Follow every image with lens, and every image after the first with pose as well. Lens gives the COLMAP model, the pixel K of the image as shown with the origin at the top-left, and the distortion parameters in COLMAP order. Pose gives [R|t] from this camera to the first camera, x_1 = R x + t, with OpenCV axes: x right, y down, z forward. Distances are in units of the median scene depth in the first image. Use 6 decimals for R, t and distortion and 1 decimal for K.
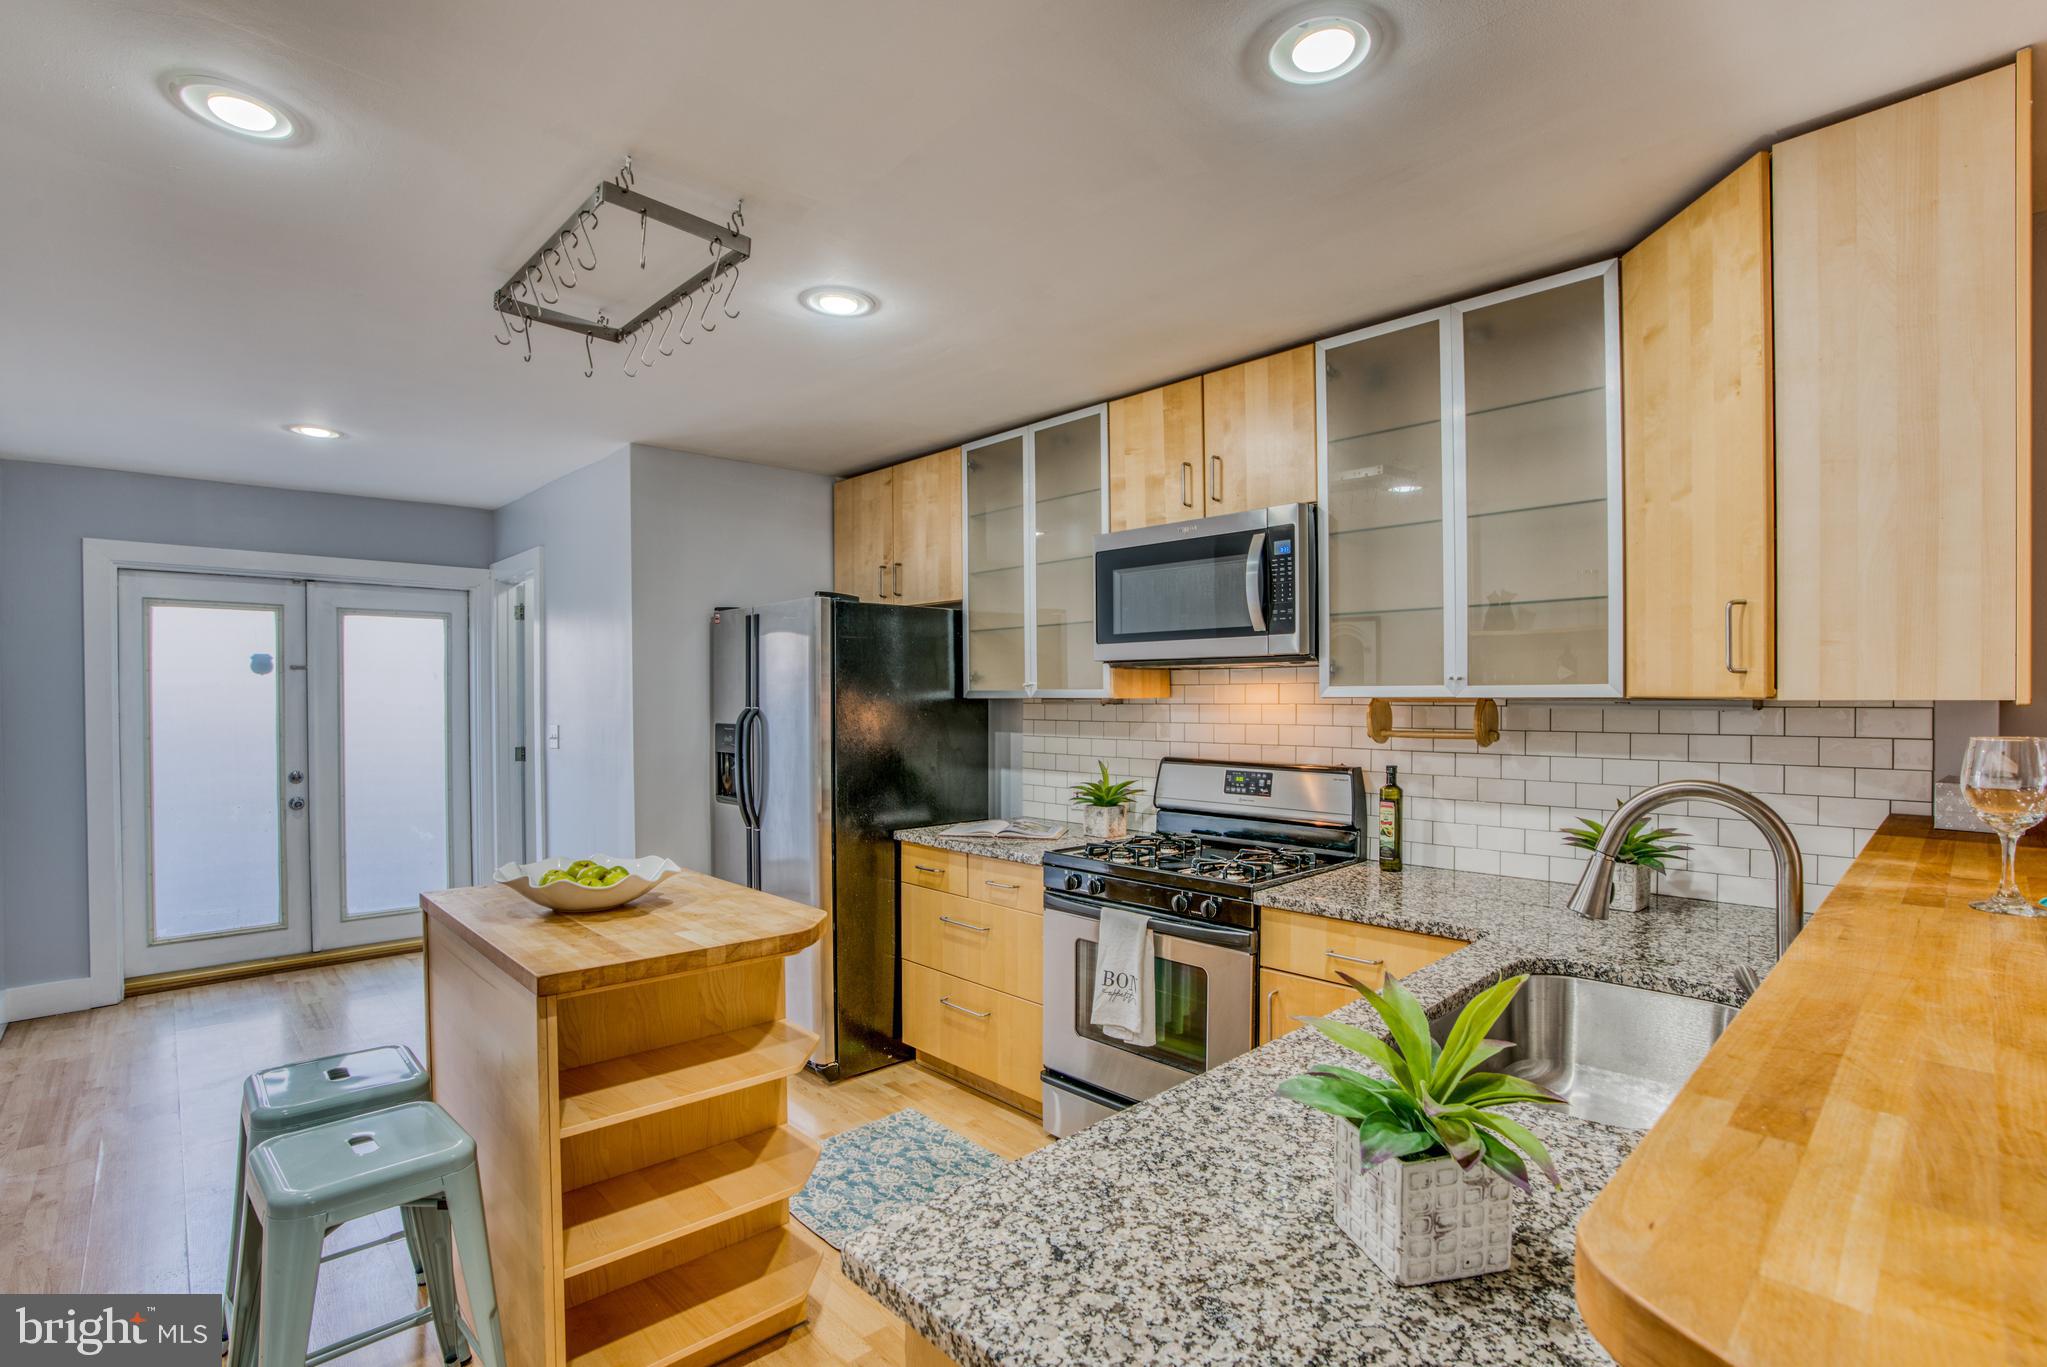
lens RADIAL K [[963.2, 0, 1017.5], [0, 963.2, 706.1], [0, 0, 1]] dist [-0.063319, 0.024122]
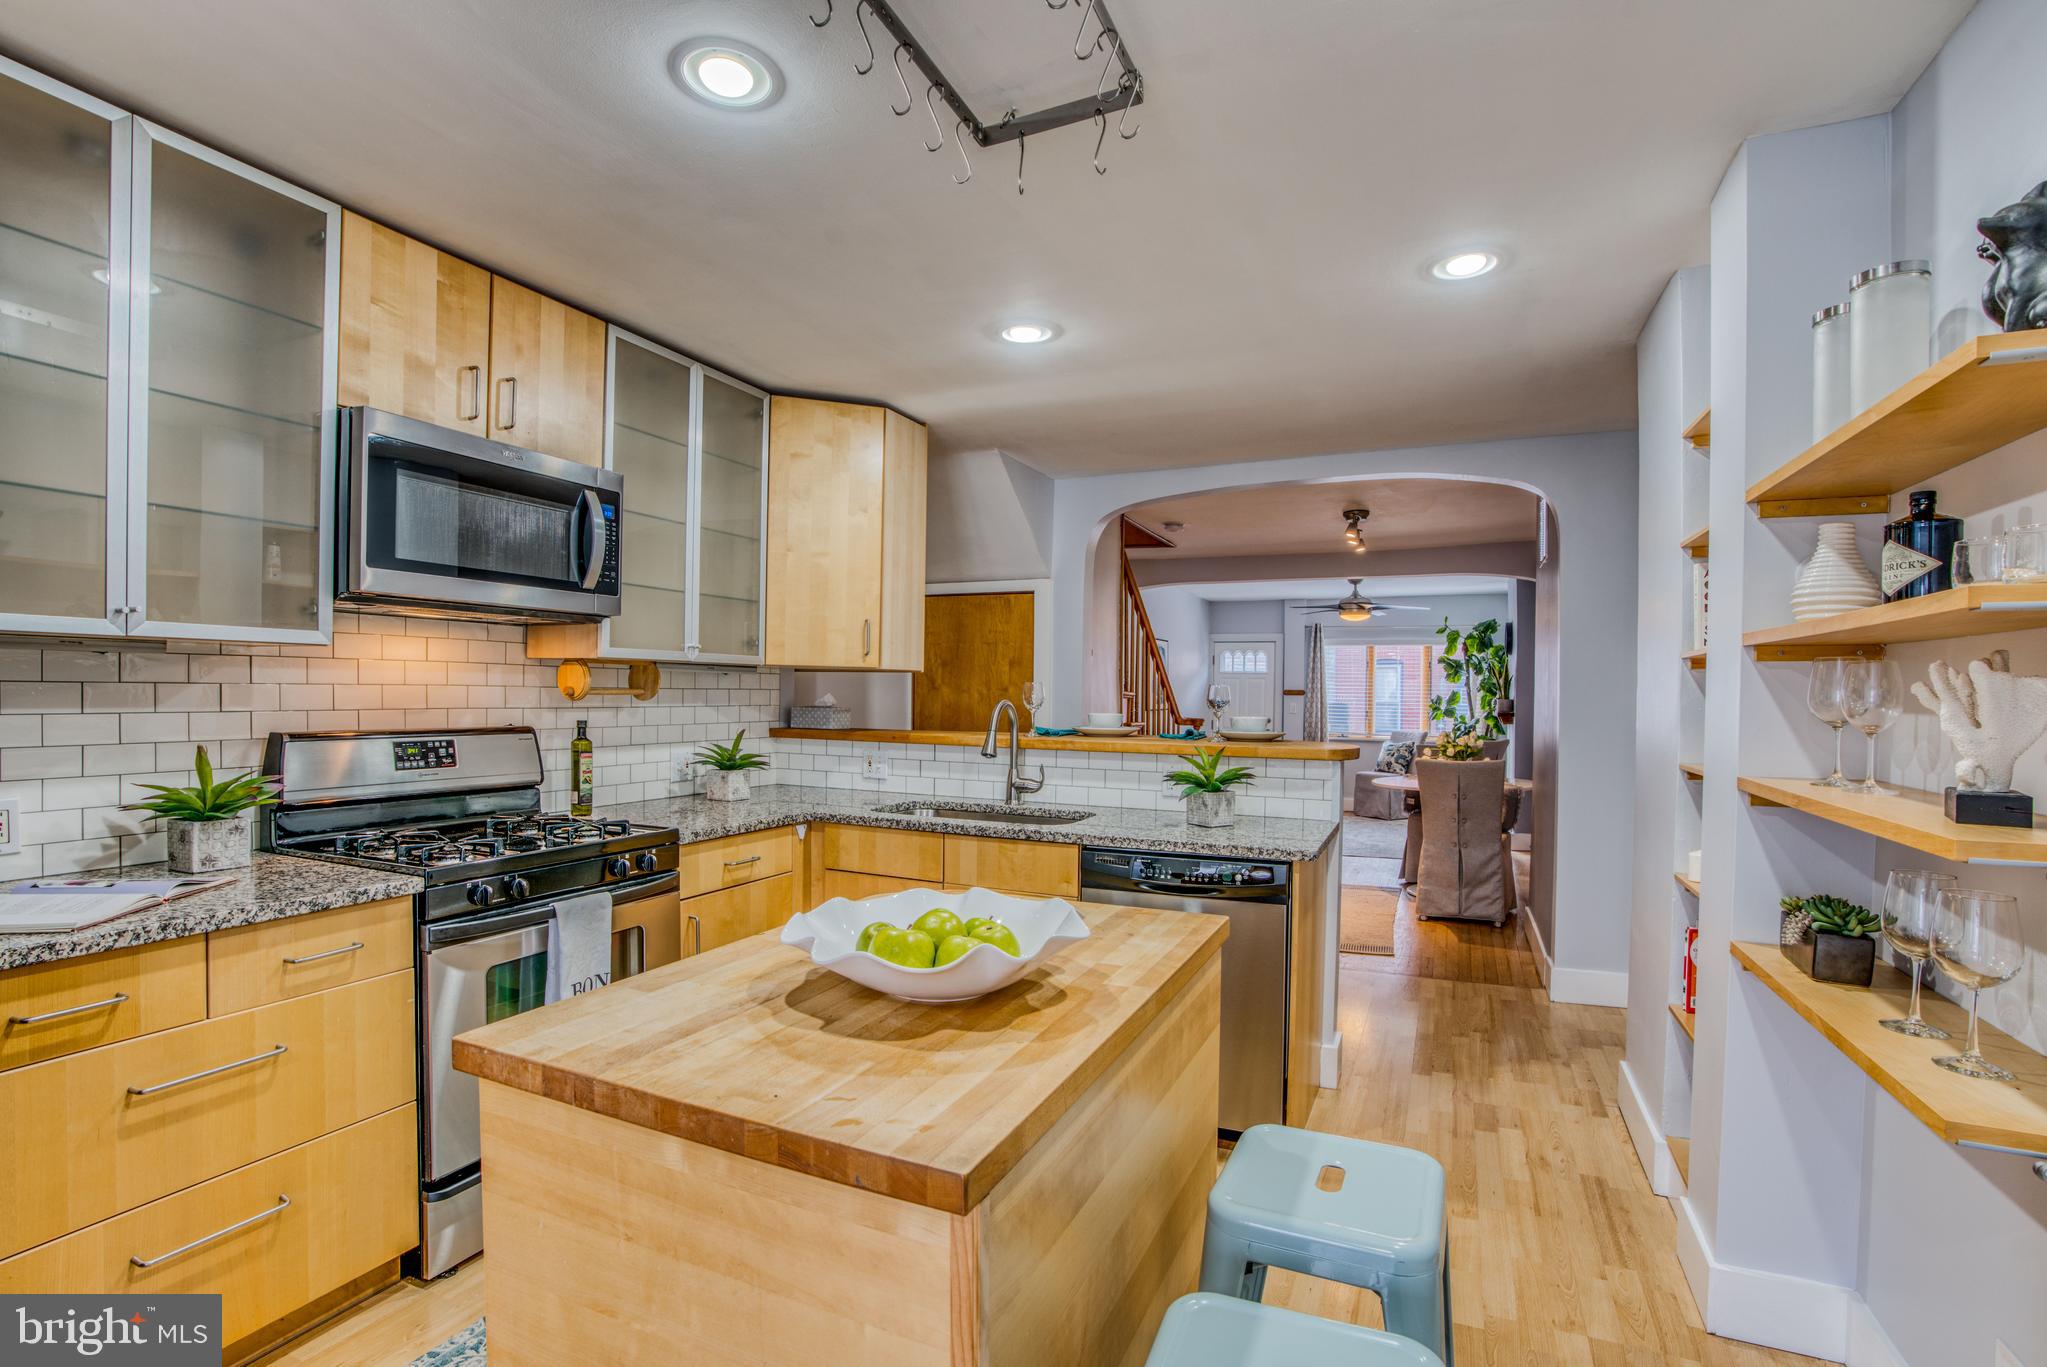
lens RADIAL K [[961.5, 0, 1013.8], [0, 961.5, 707.6], [0, 0, 1]] dist [-0.077535, 0.033007]
pose [[-0.376394, -0.018898, 0.926267, -0.829614], [-0.005282, 0.999819, 0.018252, 0.025243], [-0.926444, 0.001978, -0.376426, 0.967034]]
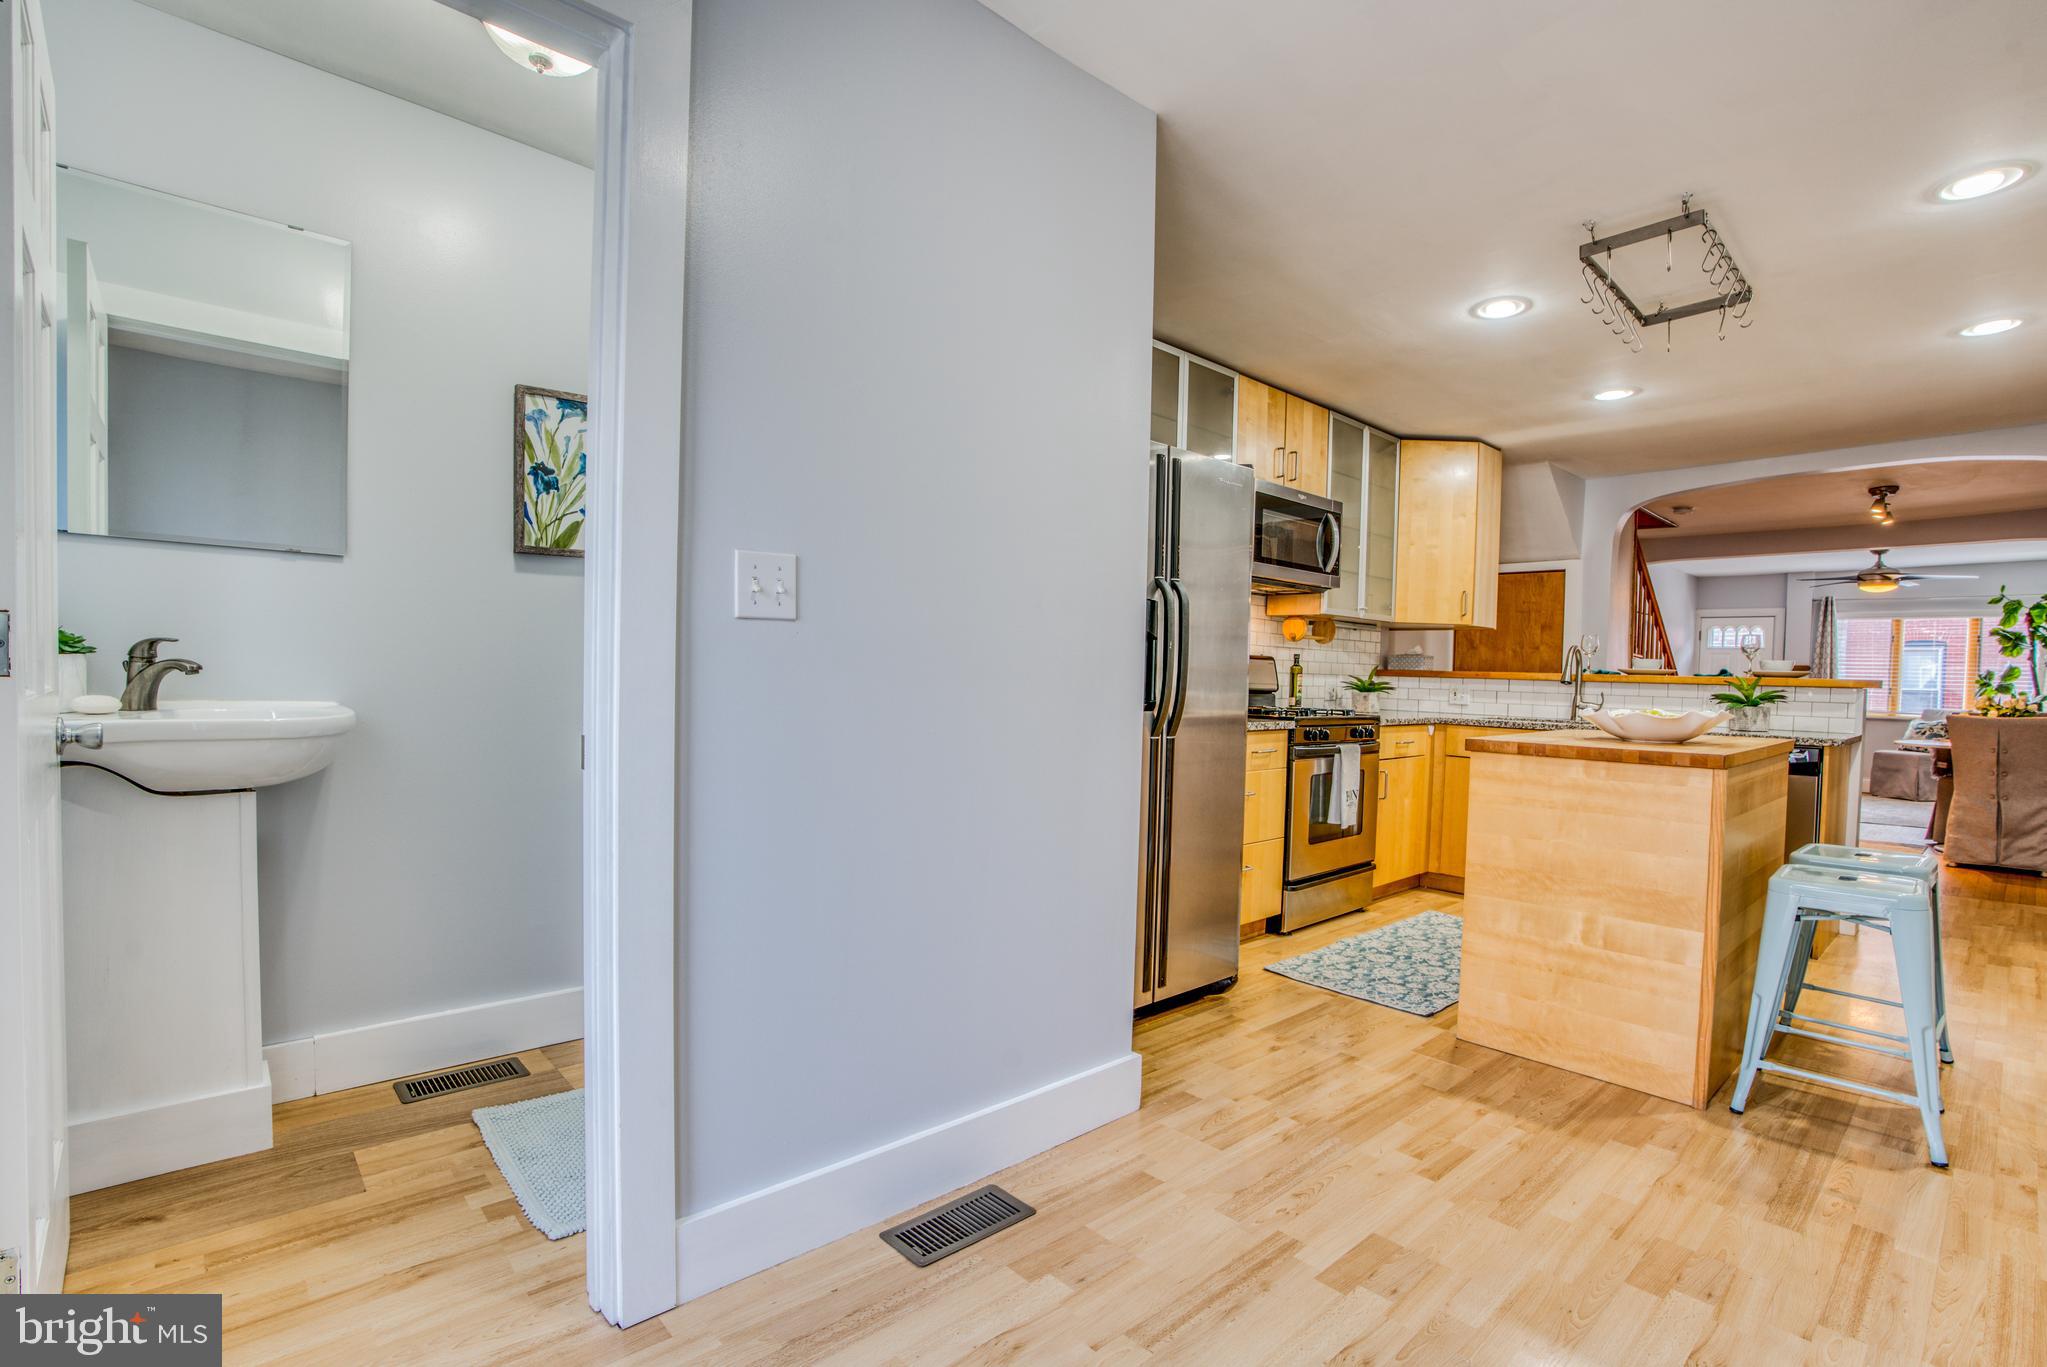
lens RADIAL K [[963.2, 0, 1017.5], [0, 963.2, 706.1], [0, 0, 1]] dist [-0.063319, 0.024122]
pose [[0.014526, -0.033507, 0.999333, -1.445036], [-0.015882, 0.999305, 0.033737, 0.109636], [-0.999768, -0.016361, 0.013983, 1.525376]]
